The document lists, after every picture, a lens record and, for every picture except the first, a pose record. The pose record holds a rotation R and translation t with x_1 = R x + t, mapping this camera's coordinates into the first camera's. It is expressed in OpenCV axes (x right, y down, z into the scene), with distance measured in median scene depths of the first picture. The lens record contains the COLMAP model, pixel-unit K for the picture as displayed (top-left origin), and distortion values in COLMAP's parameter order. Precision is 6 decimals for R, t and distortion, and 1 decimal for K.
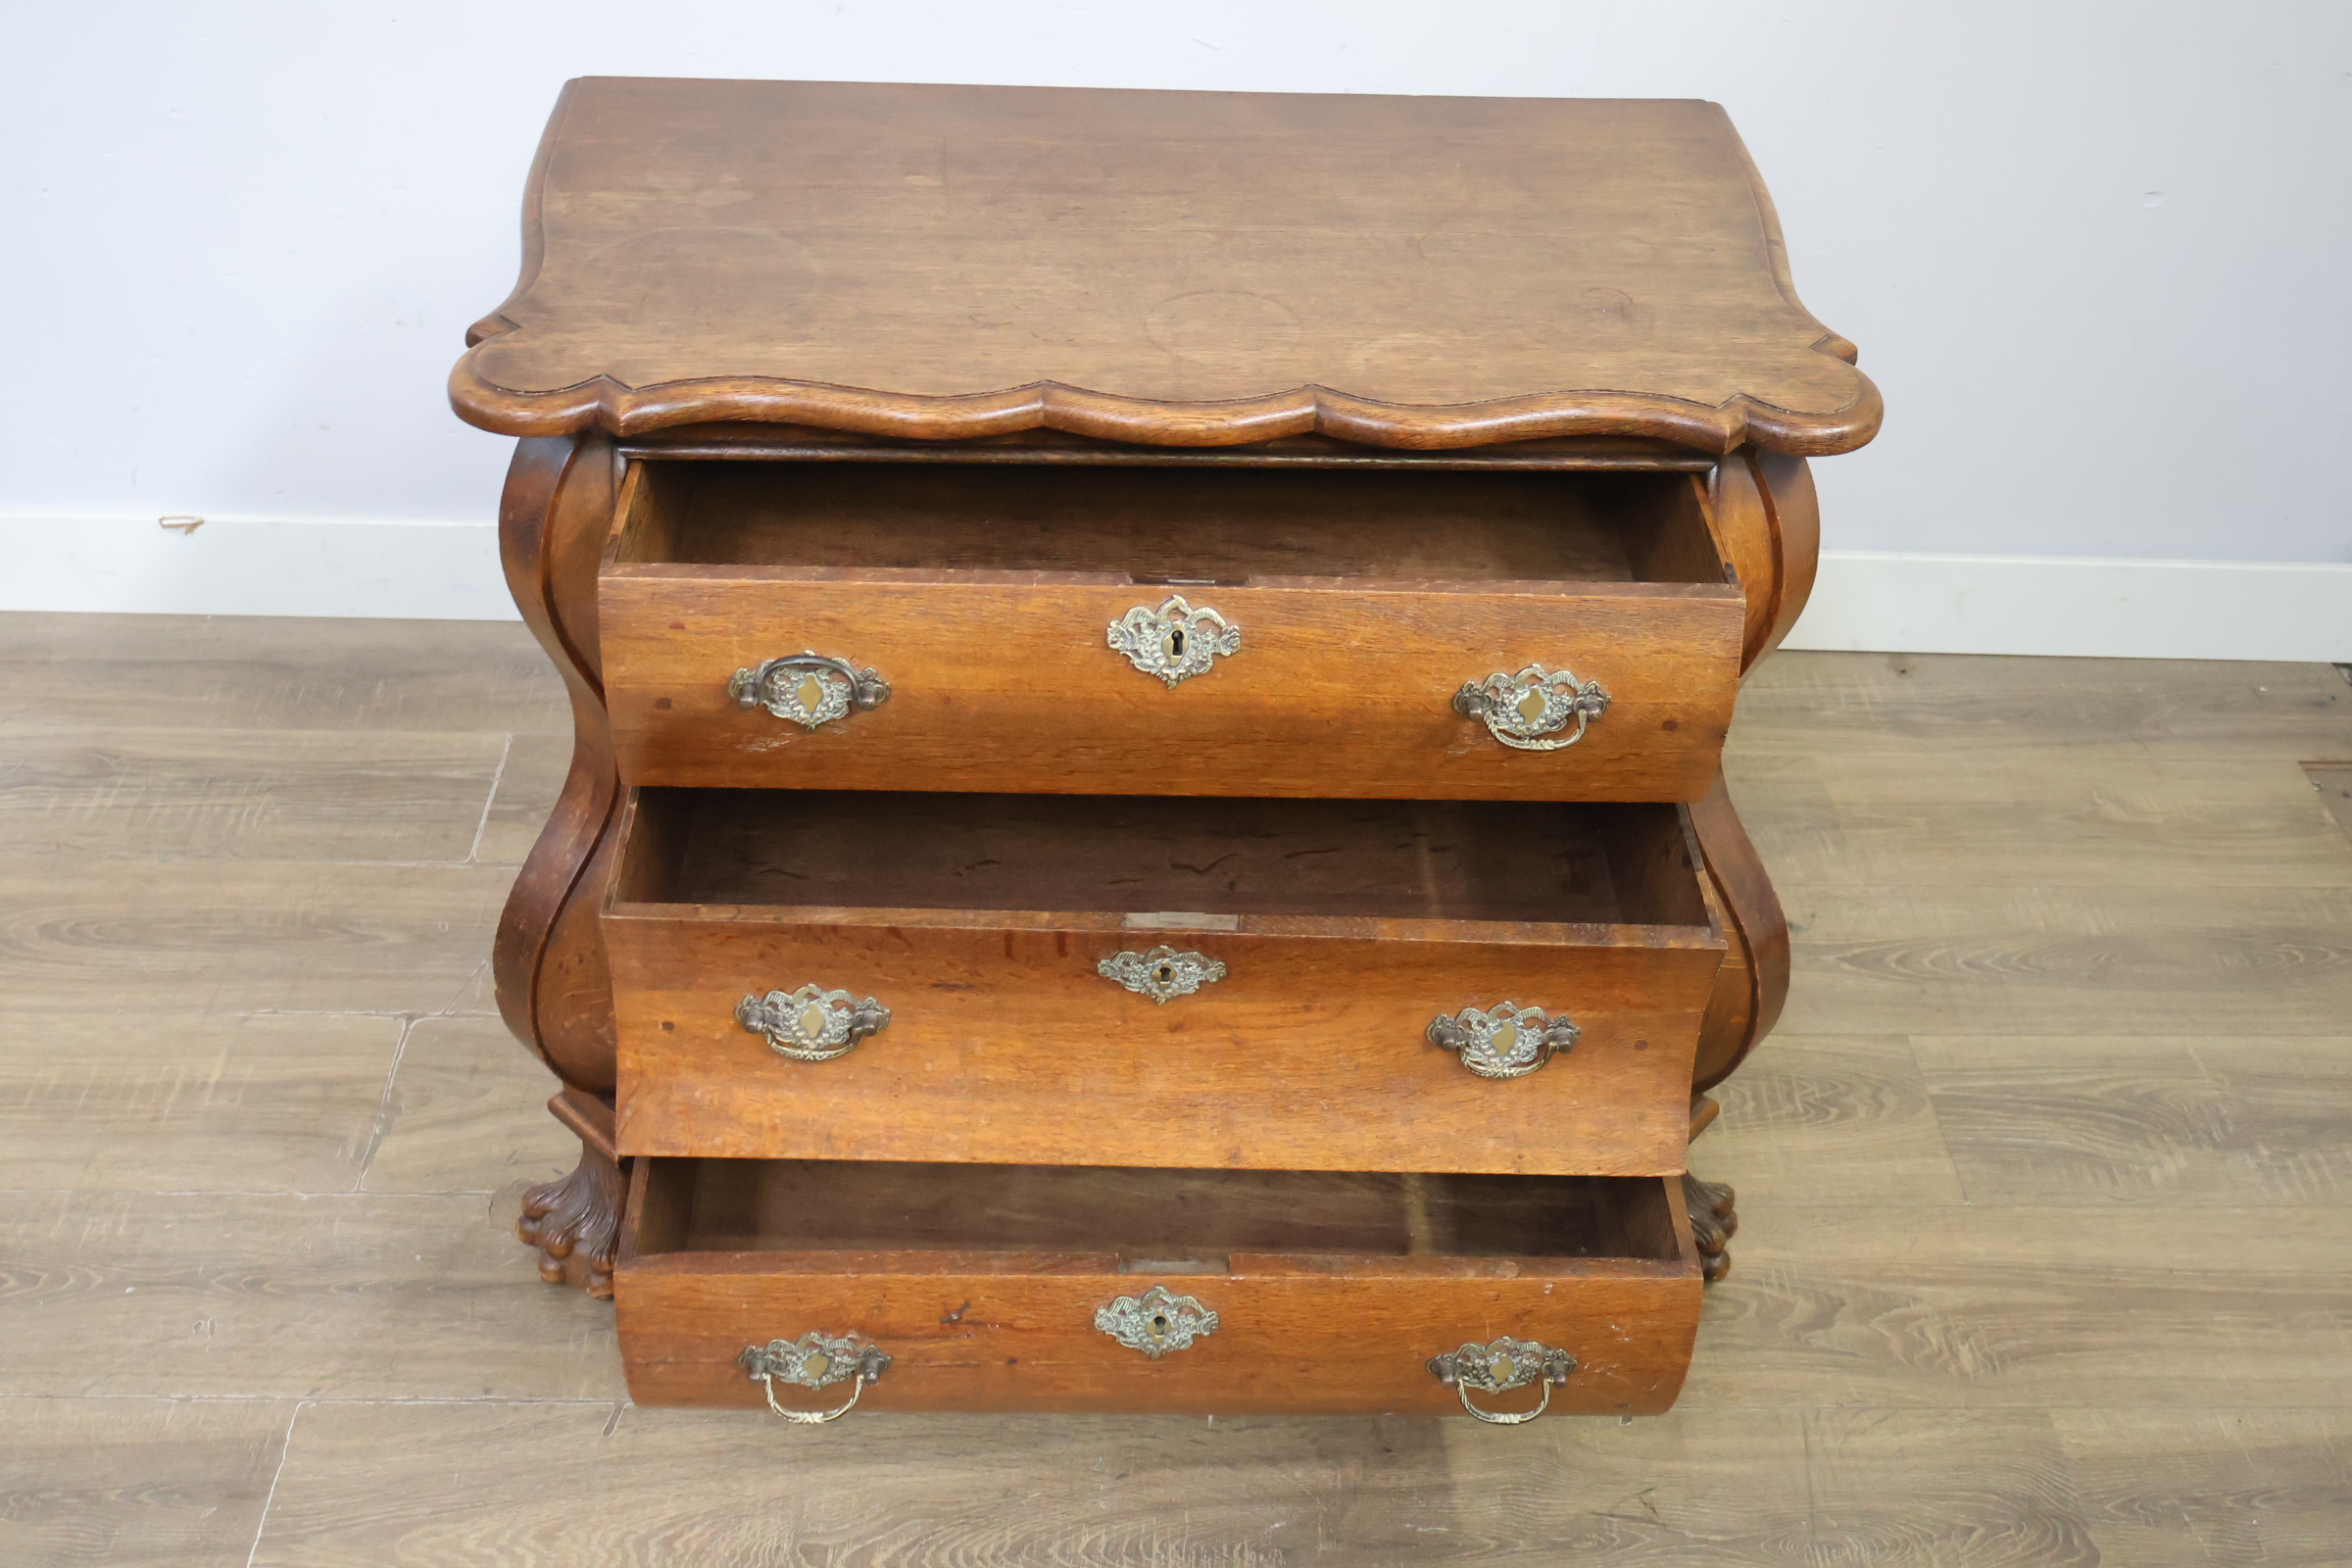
lens RADIAL K [[2449.7, 0, 1174.5], [0, 2449.7, 788.1], [0, 0, 1]] dist [-0.007604, 0.000000]
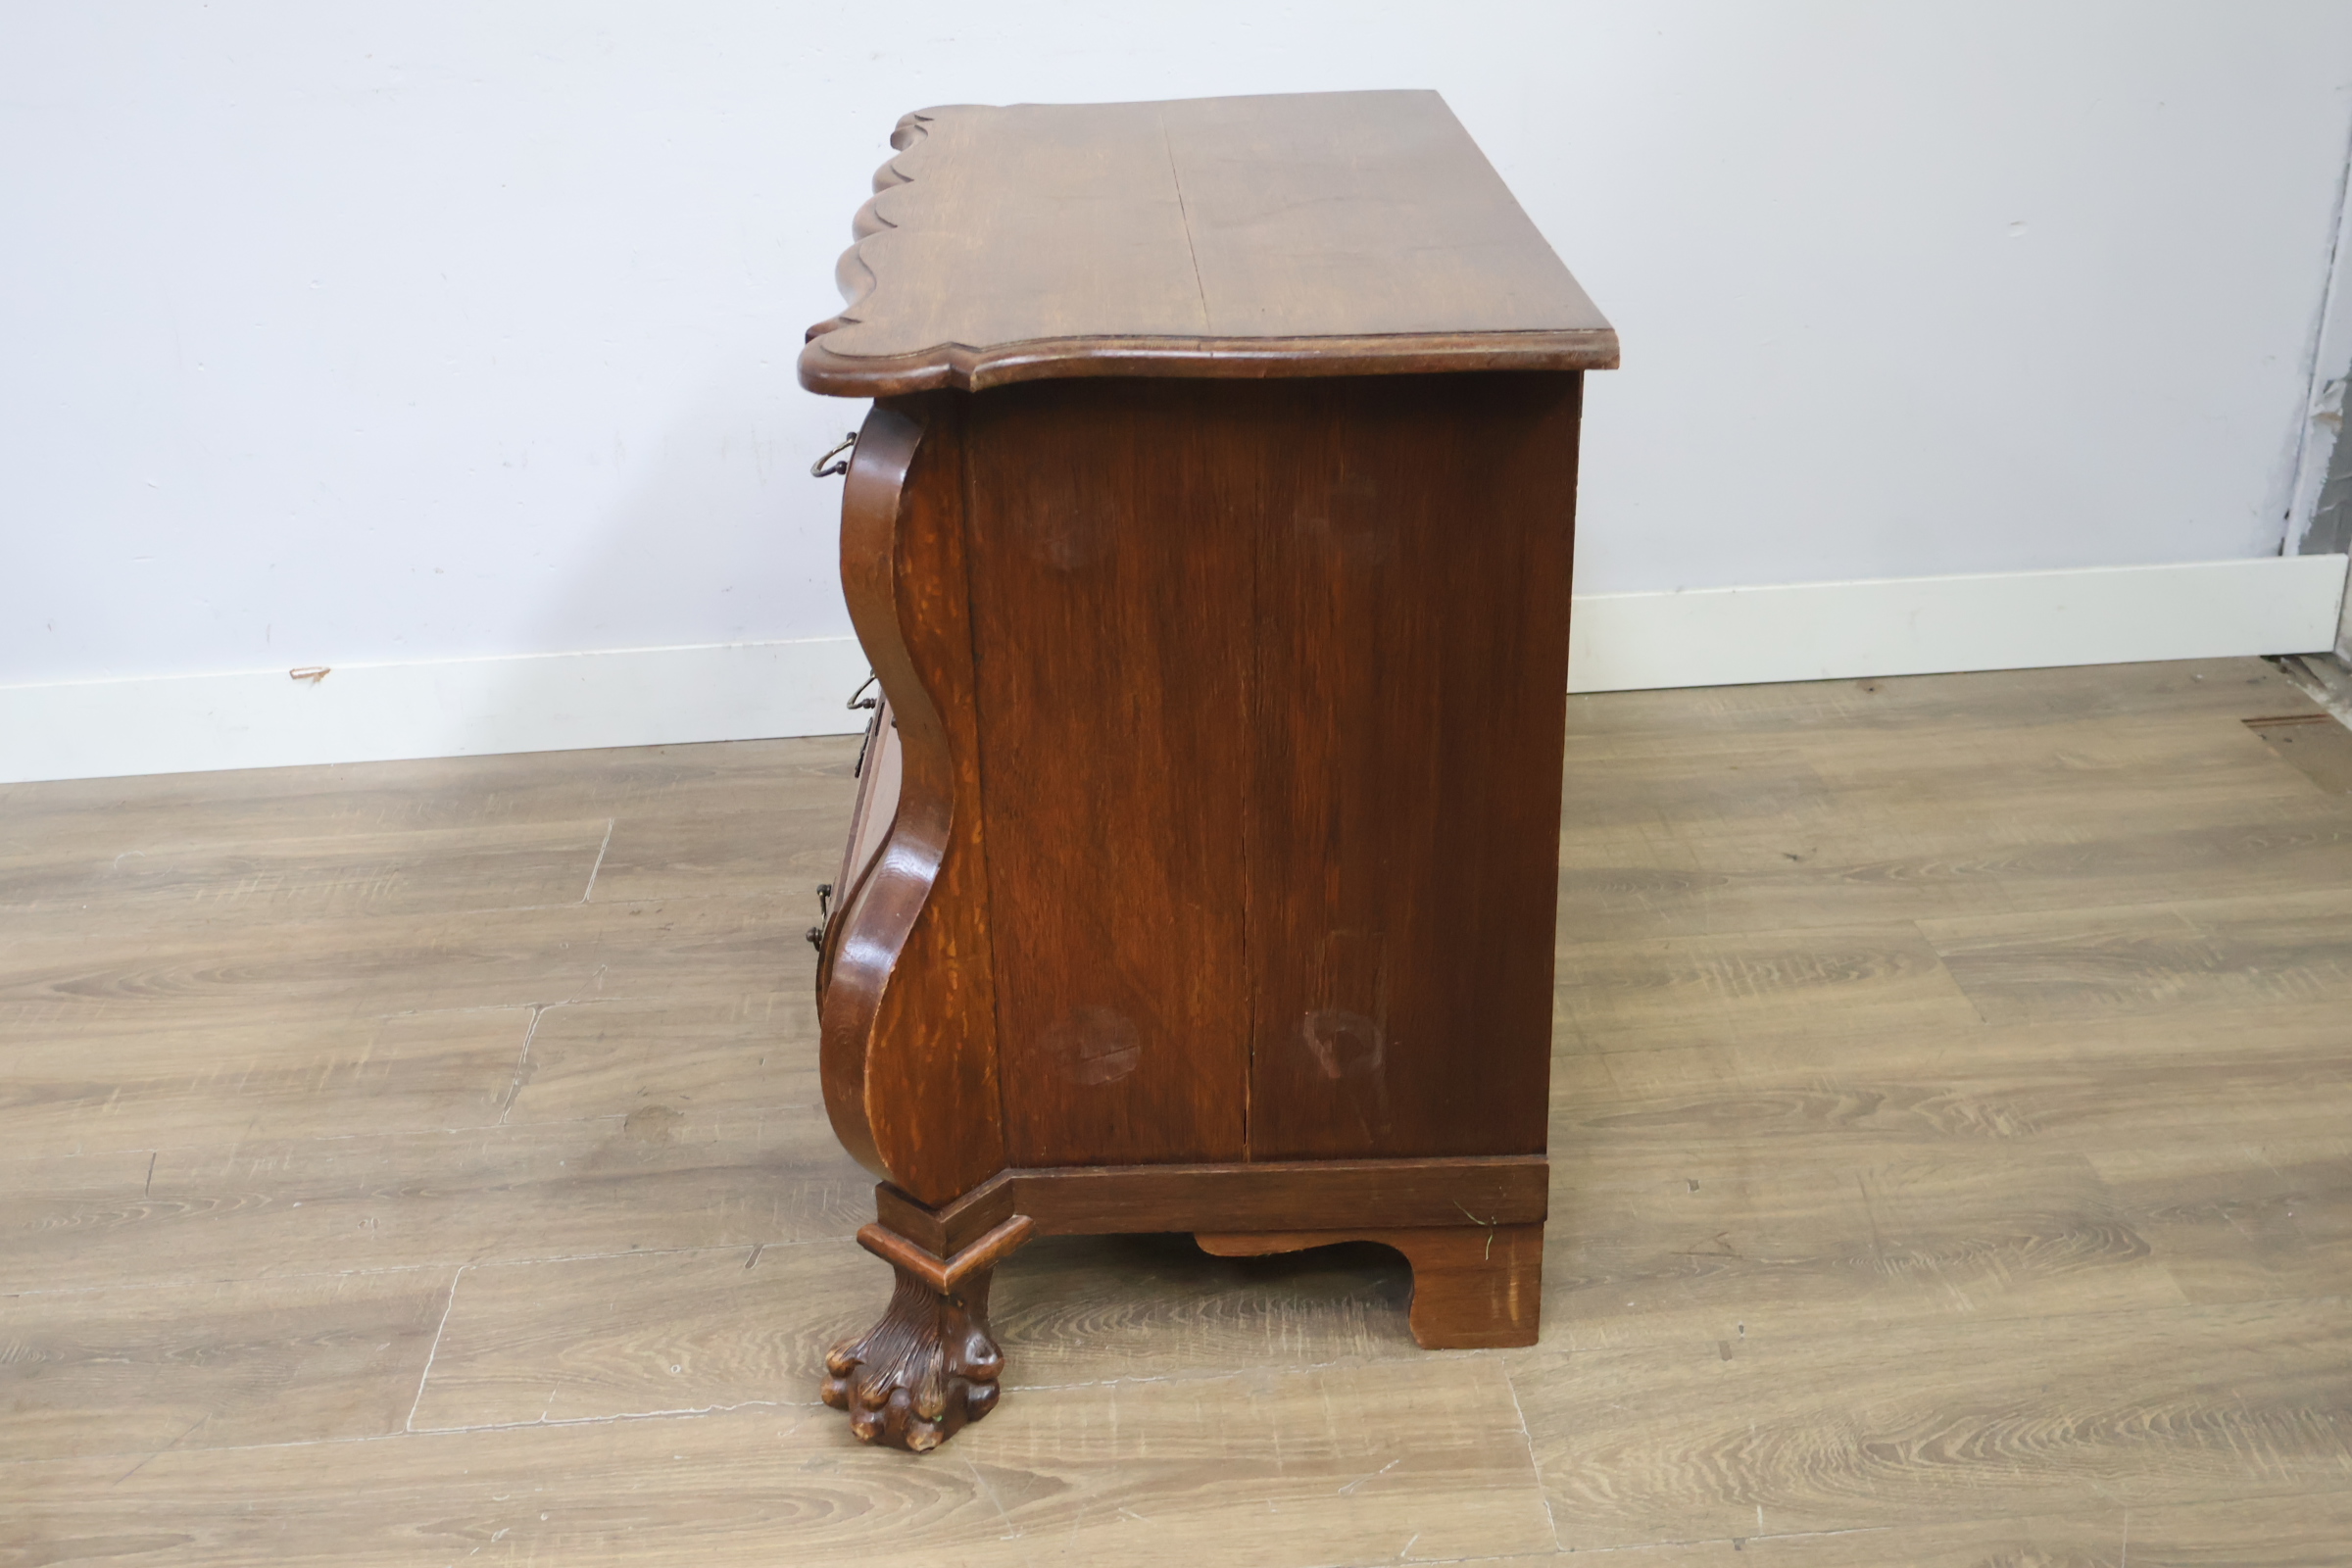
lens RADIAL K [[2449.7, 0, 1182.5], [0, 2449.7, 778.0], [0, 0, 1]] dist [-0.007604, 0.000000]
pose [[0.996201, -0.086712, 0.008097, -0.030101], [0.086159, 0.967738, -0.236770, 0.300521], [0.012695, 0.236568, 0.971532, -0.082991]]
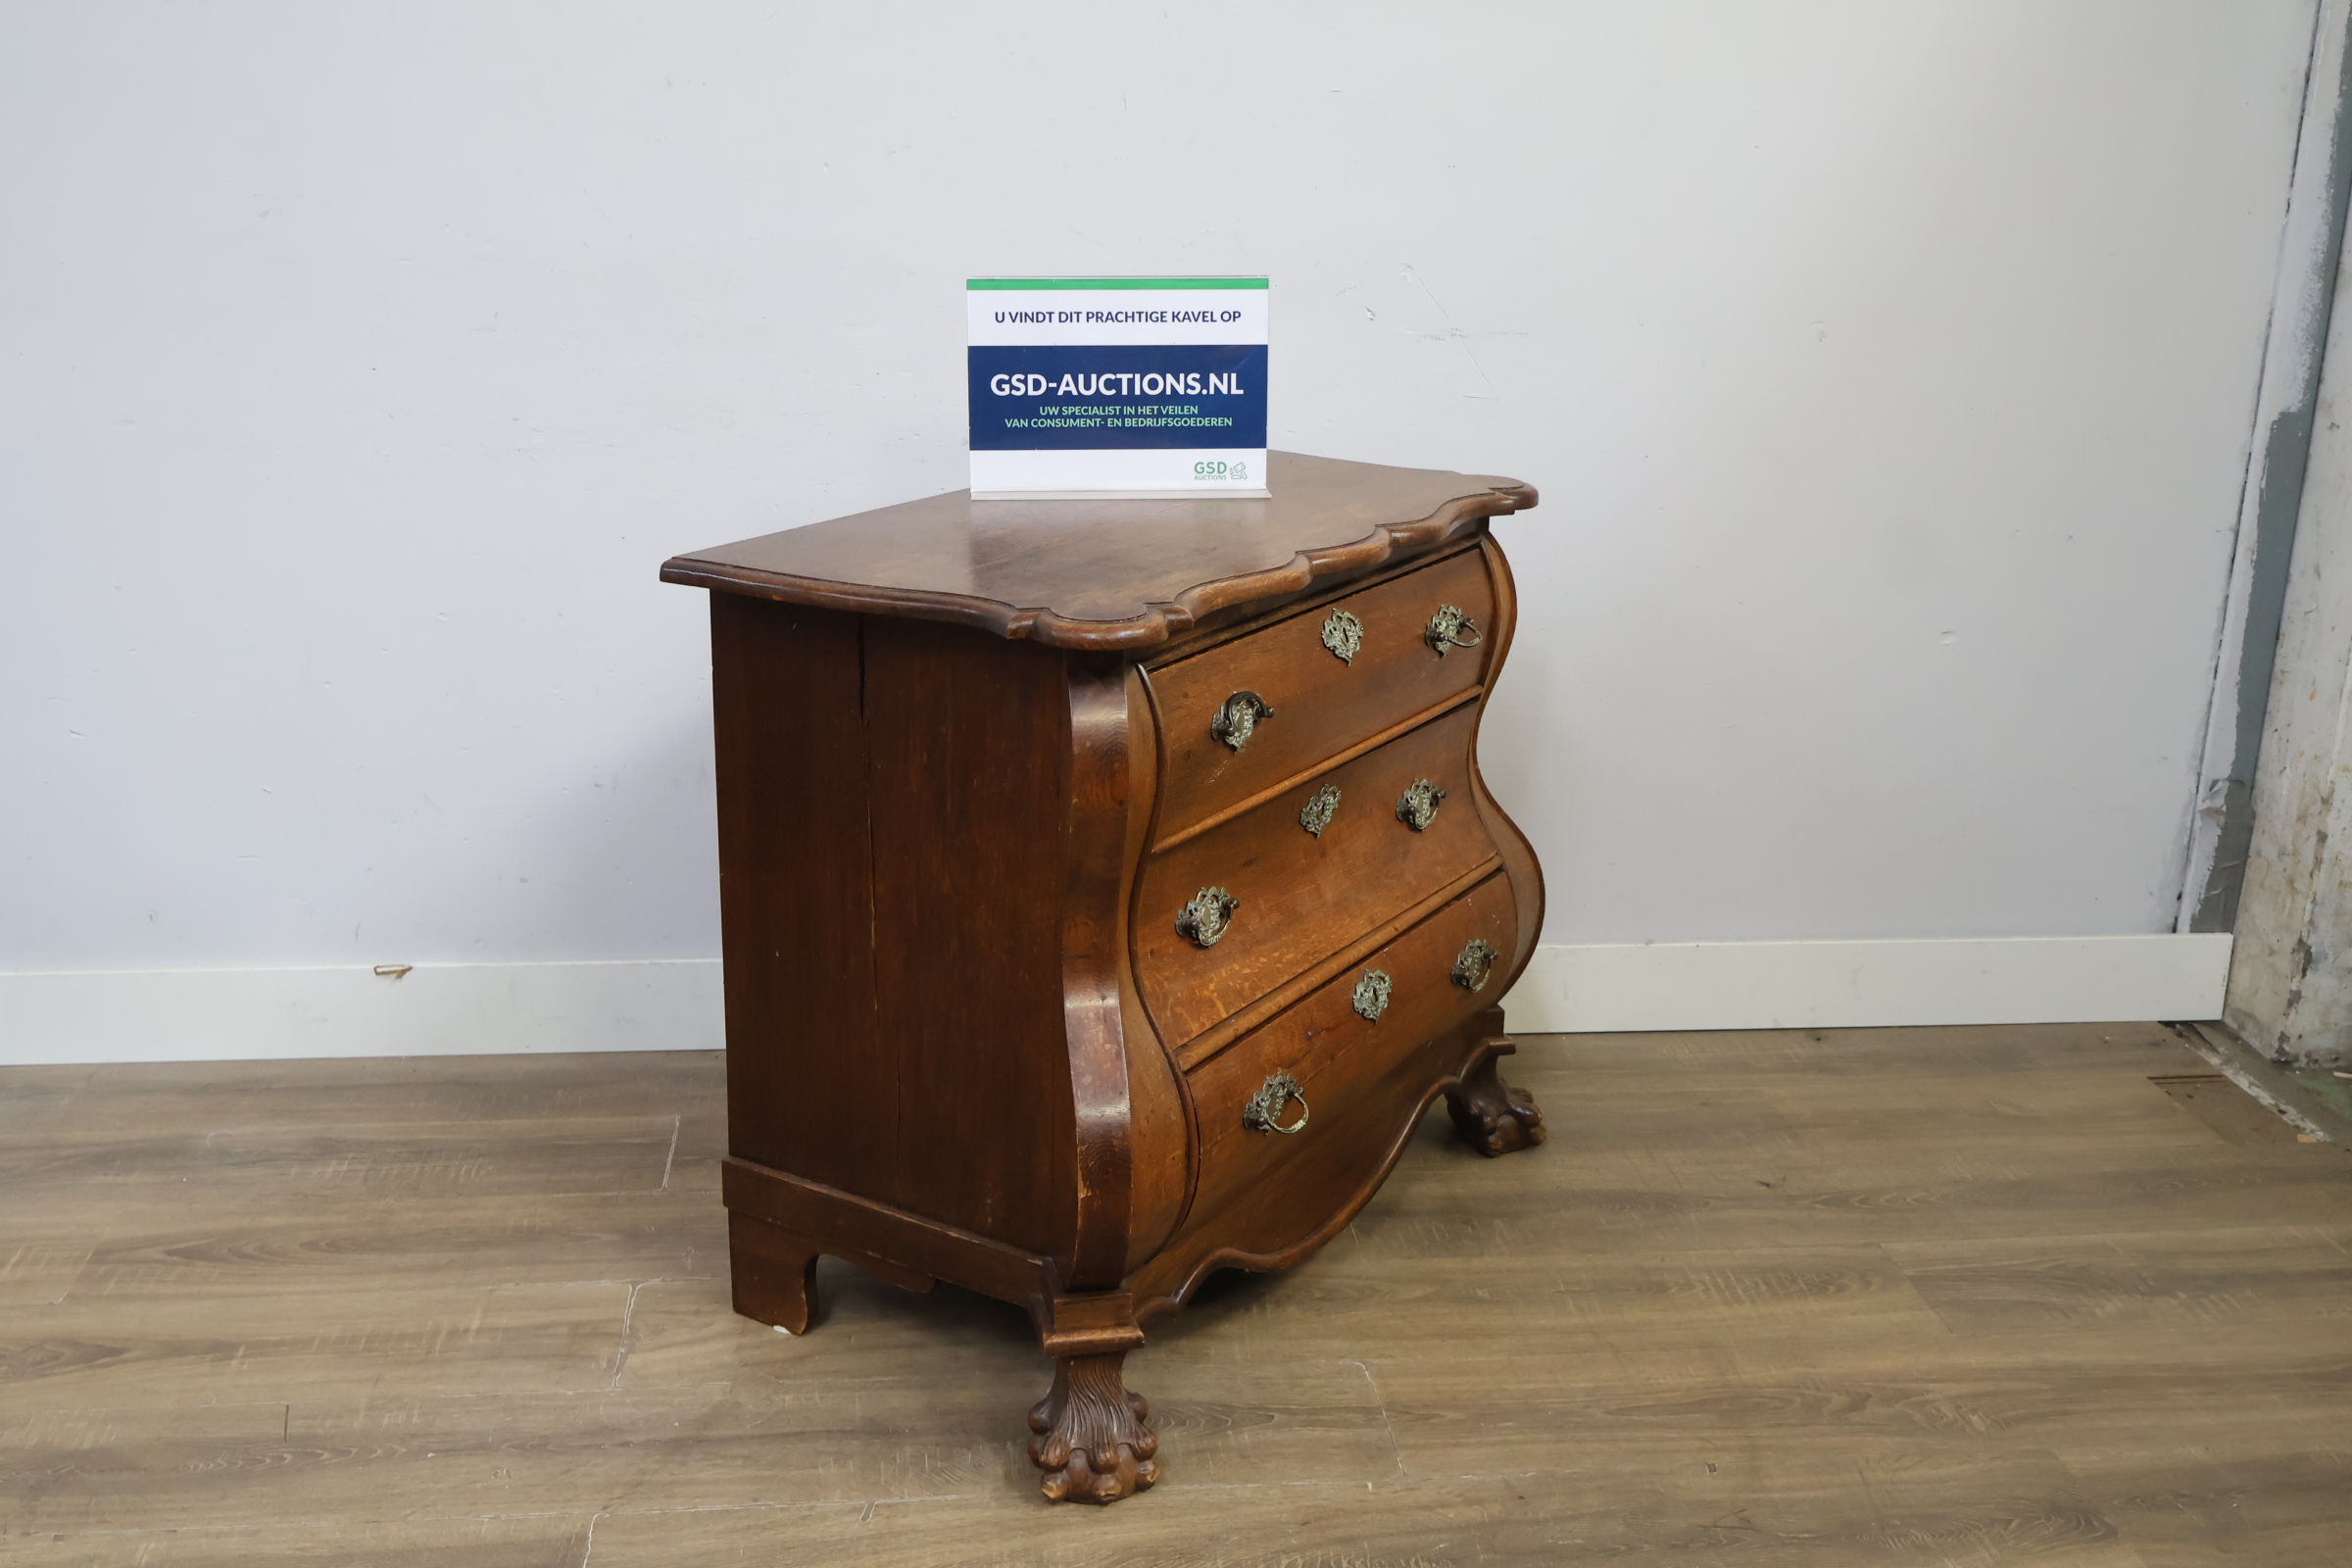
lens RADIAL K [[2449.7, 0, 1179.8], [0, 2449.7, 765.6], [0, 0, 1]] dist [-0.007604, 0.000000]
pose [[0.995846, -0.041521, 0.081039, -0.148545], [0.069028, 0.924652, -0.374506, 0.348305], [-0.059383, 0.378544, 0.923677, -0.207859]]
